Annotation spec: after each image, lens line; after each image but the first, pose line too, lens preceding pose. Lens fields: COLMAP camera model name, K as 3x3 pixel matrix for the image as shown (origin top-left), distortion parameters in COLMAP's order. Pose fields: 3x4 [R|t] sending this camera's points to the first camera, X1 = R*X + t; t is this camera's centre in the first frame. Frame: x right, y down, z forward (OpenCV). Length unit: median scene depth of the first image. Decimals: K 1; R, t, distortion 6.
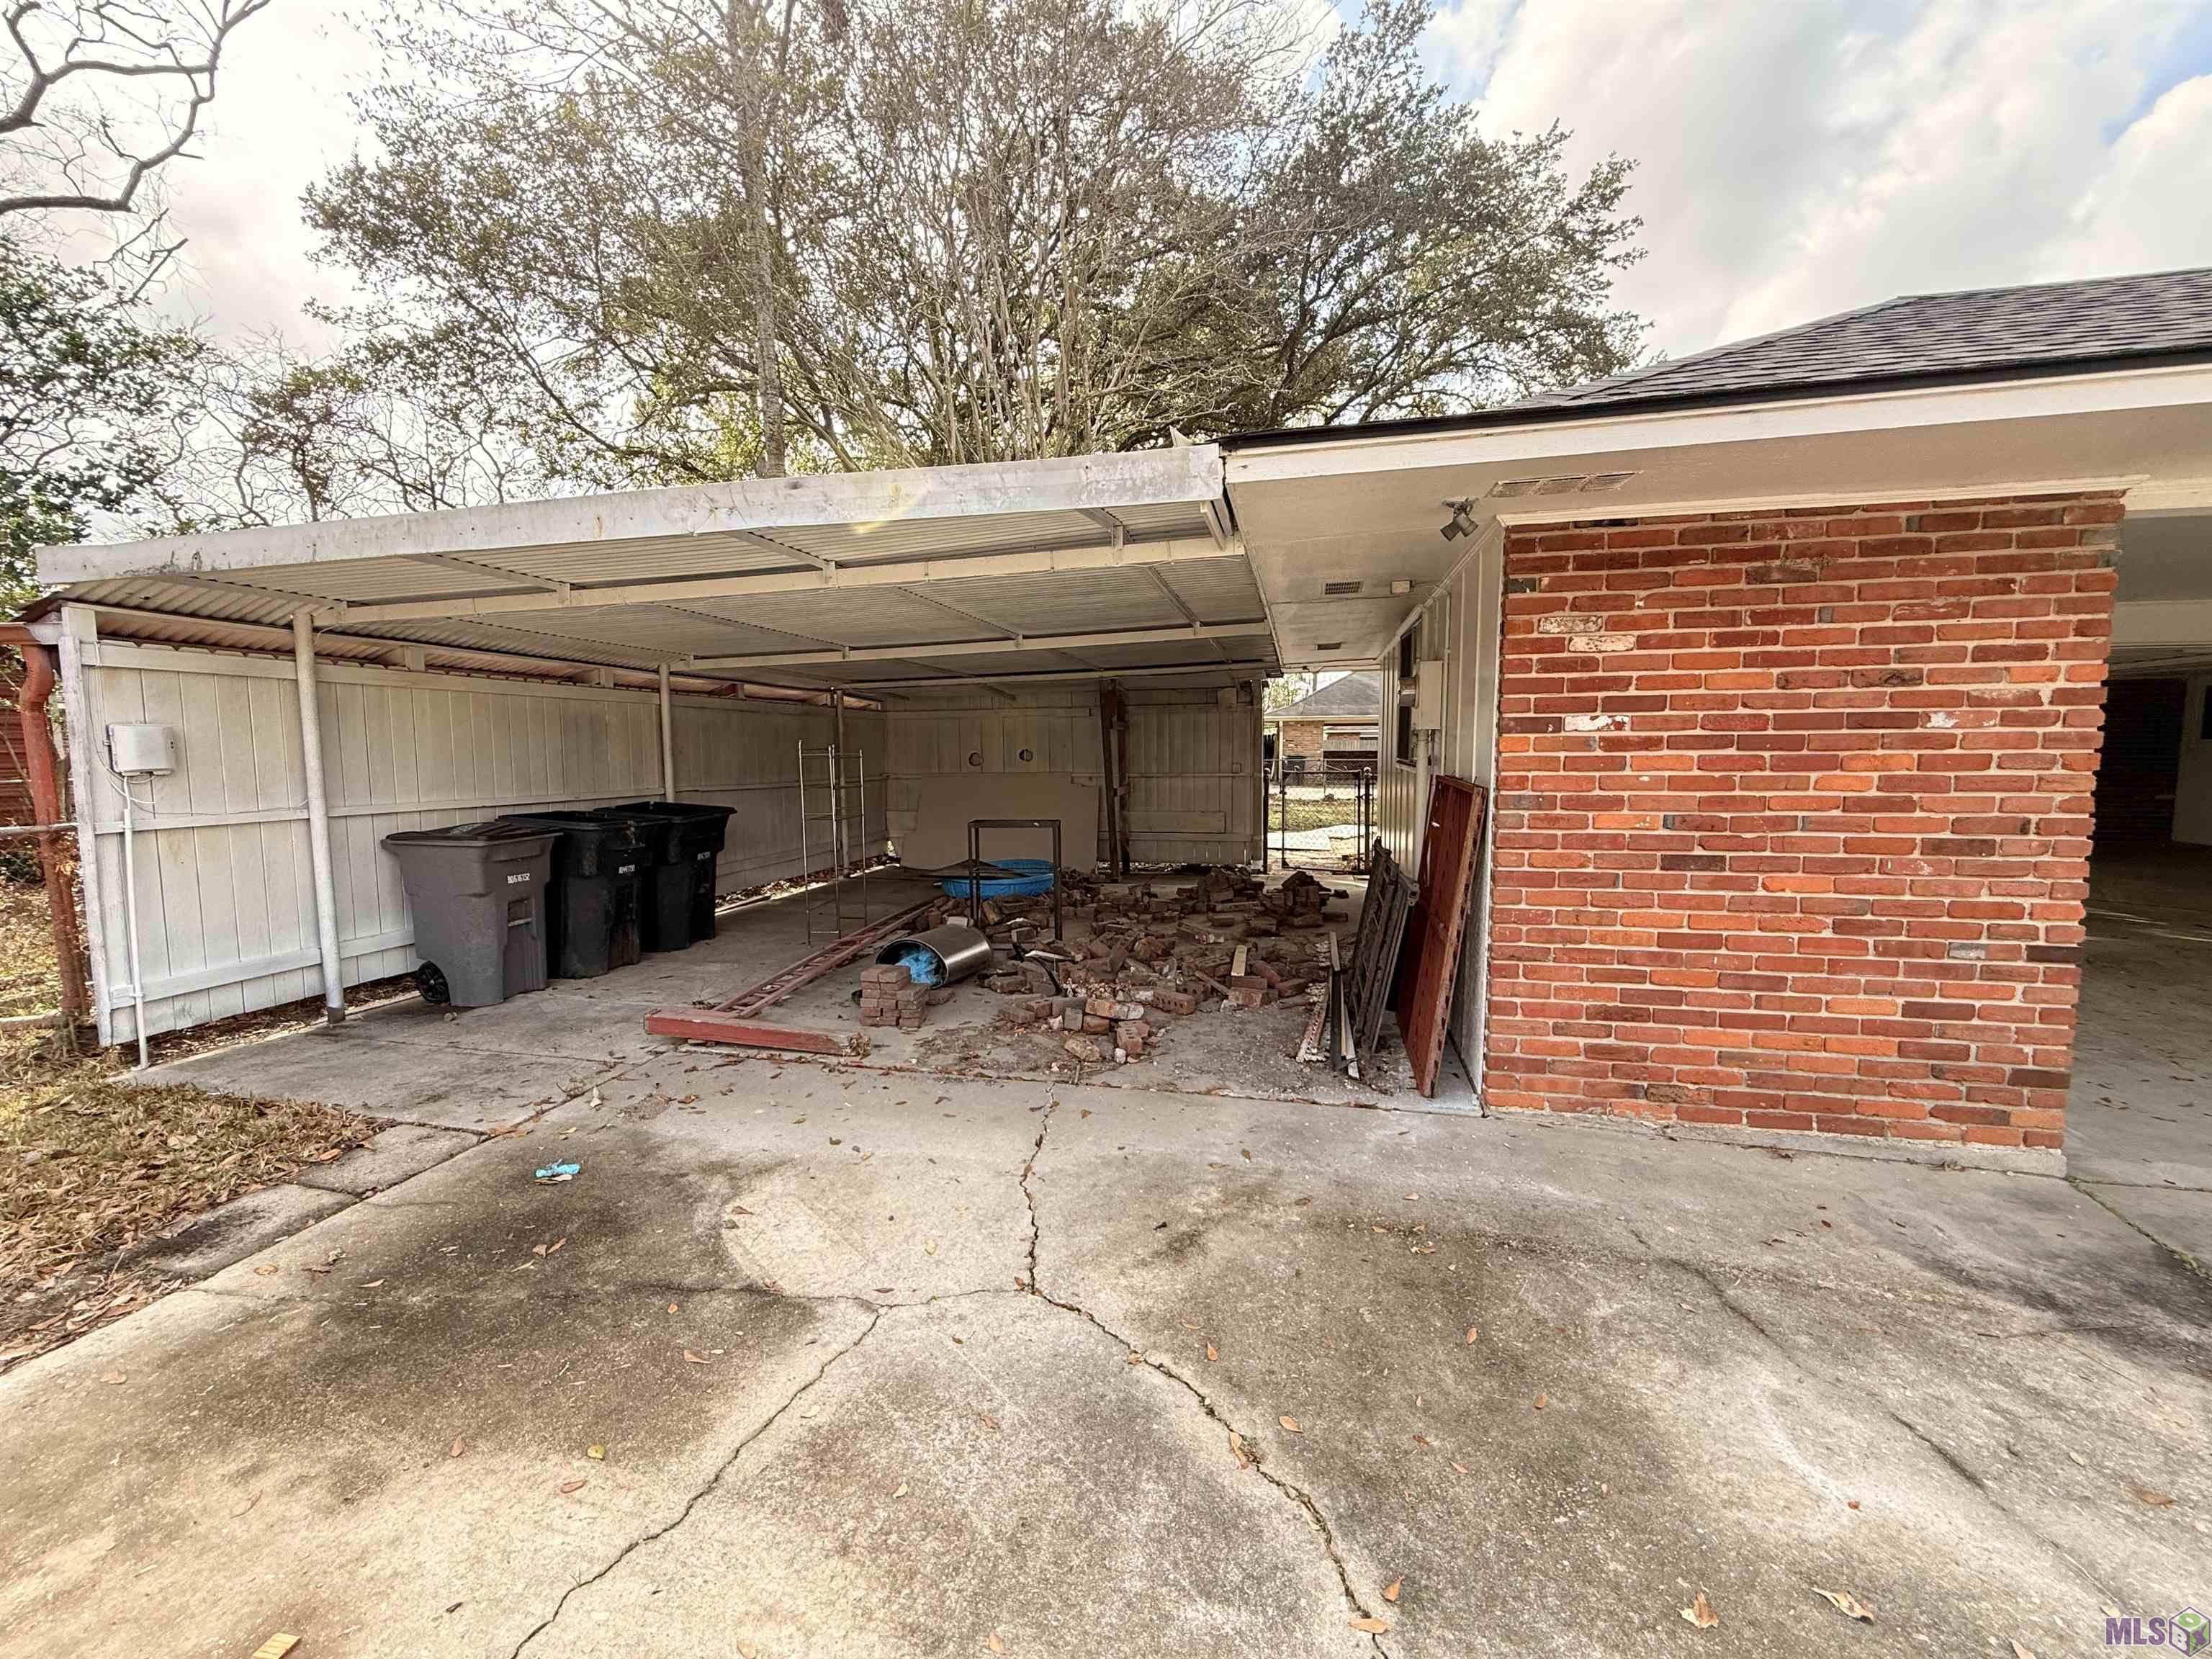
lens RADIAL K [[884.9, 0, 1092.5], [0, 884.9, 827.2], [0, 0, 1]] dist [-0.001112, -0.000360]
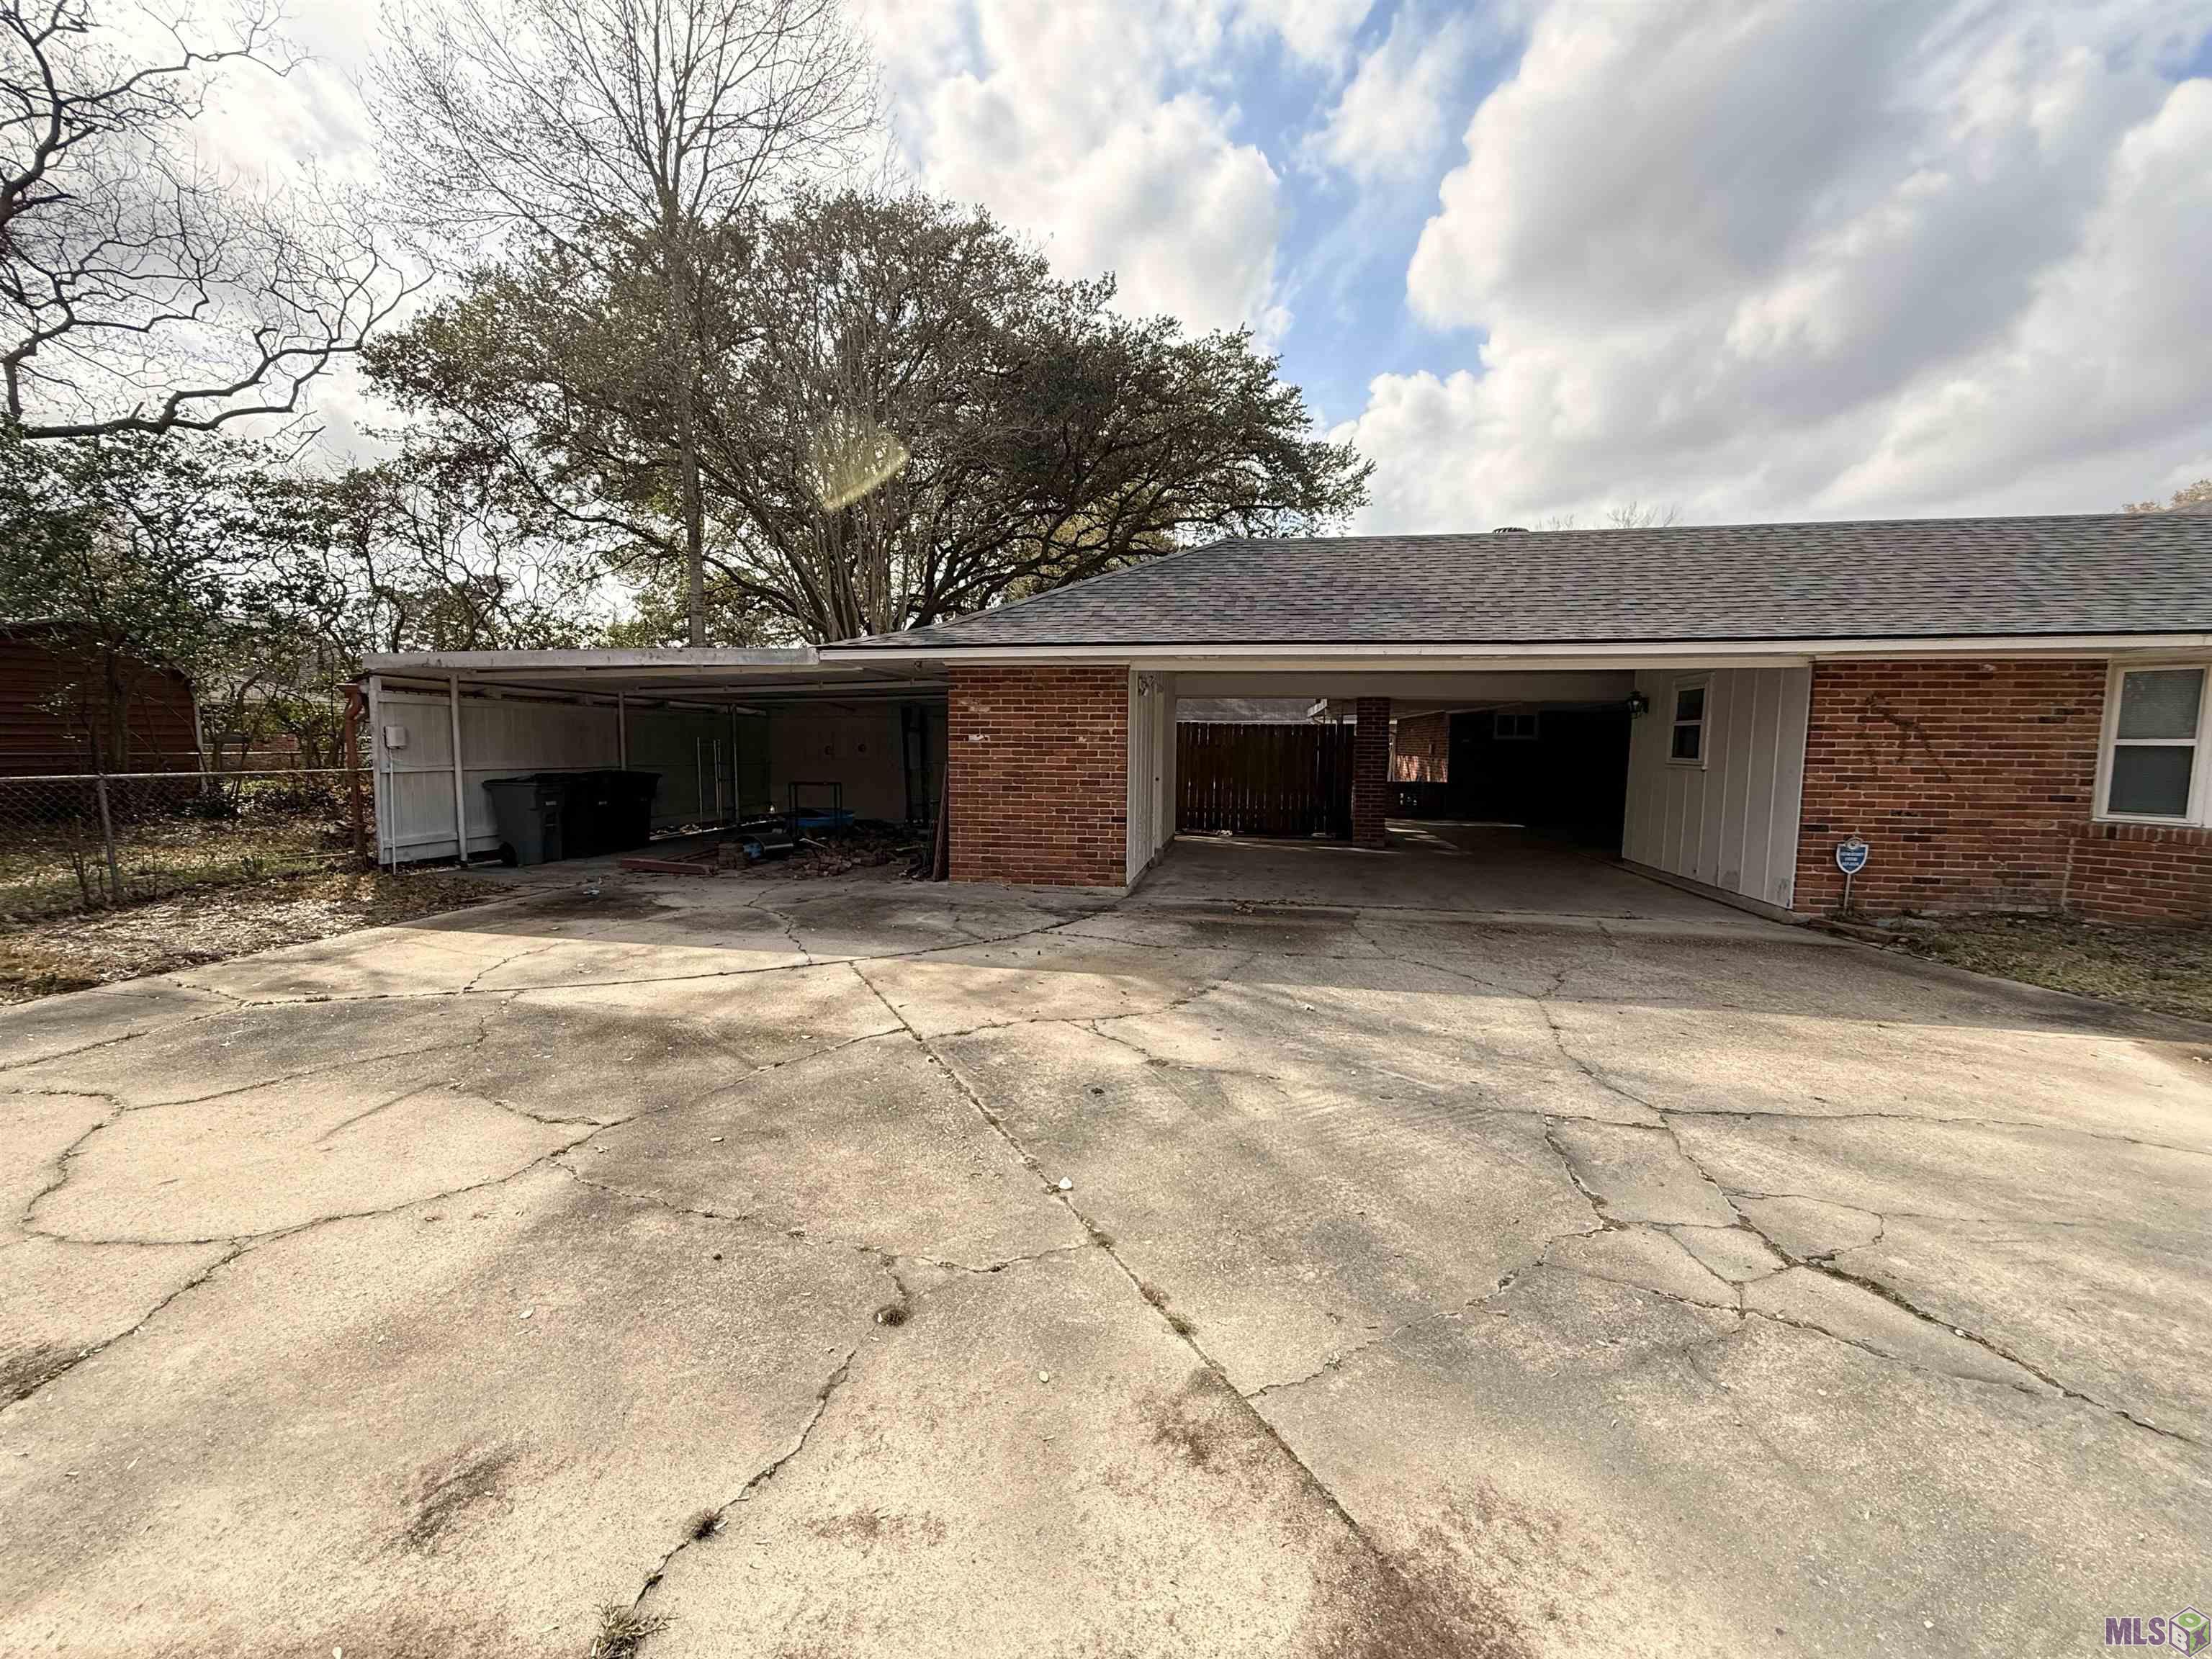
lens RADIAL K [[884.9, 0, 1094.1], [0, 884.9, 829.9], [0, 0, 1]] dist [-0.001112, -0.000360]
pose [[0.997971, 0.011255, 0.062672, 0.767266], [-0.011619, 0.999918, 0.005447, 0.152823], [-0.062606, -0.006164, 0.998019, -1.806028]]
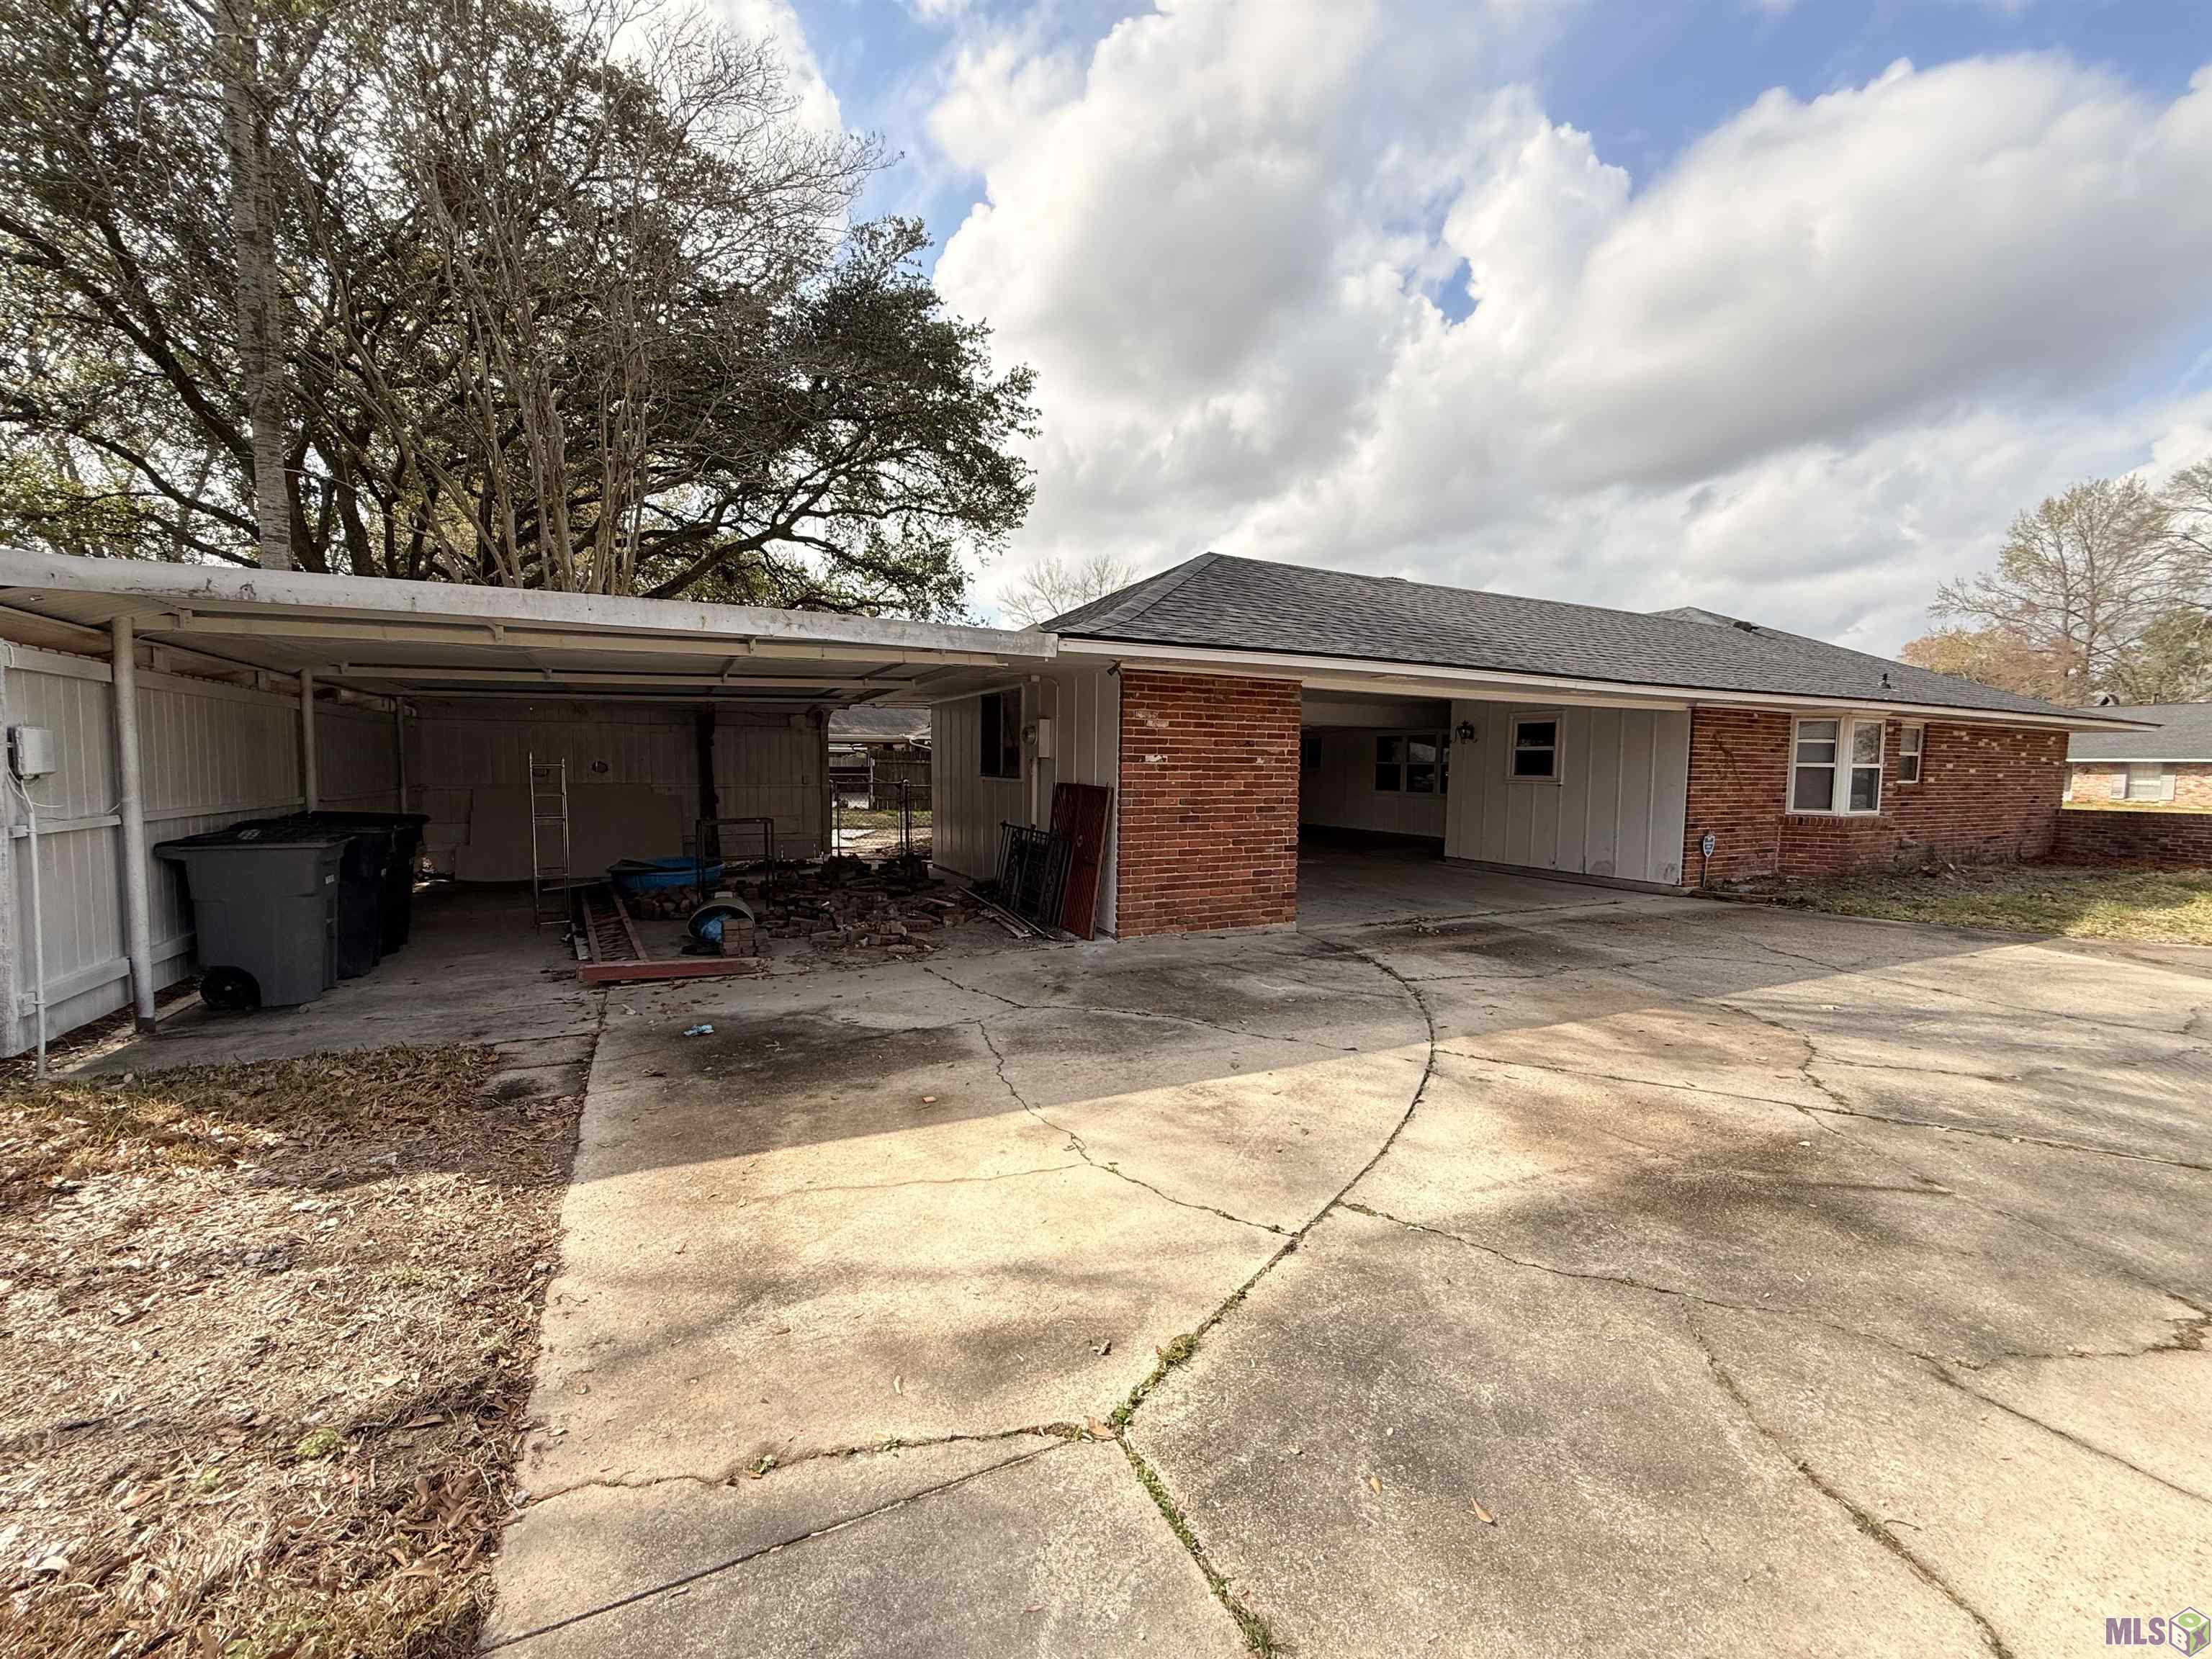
lens RADIAL K [[884.9, 0, 1100.4], [0, 884.9, 828.2], [0, 0, 1]] dist [-0.001112, -0.000360]
pose [[0.764551, -0.030219, 0.643855, -1.017215], [0.041320, 0.999144, -0.002171, 0.060510], [-0.643238, 0.028263, 0.765145, -0.645103]]
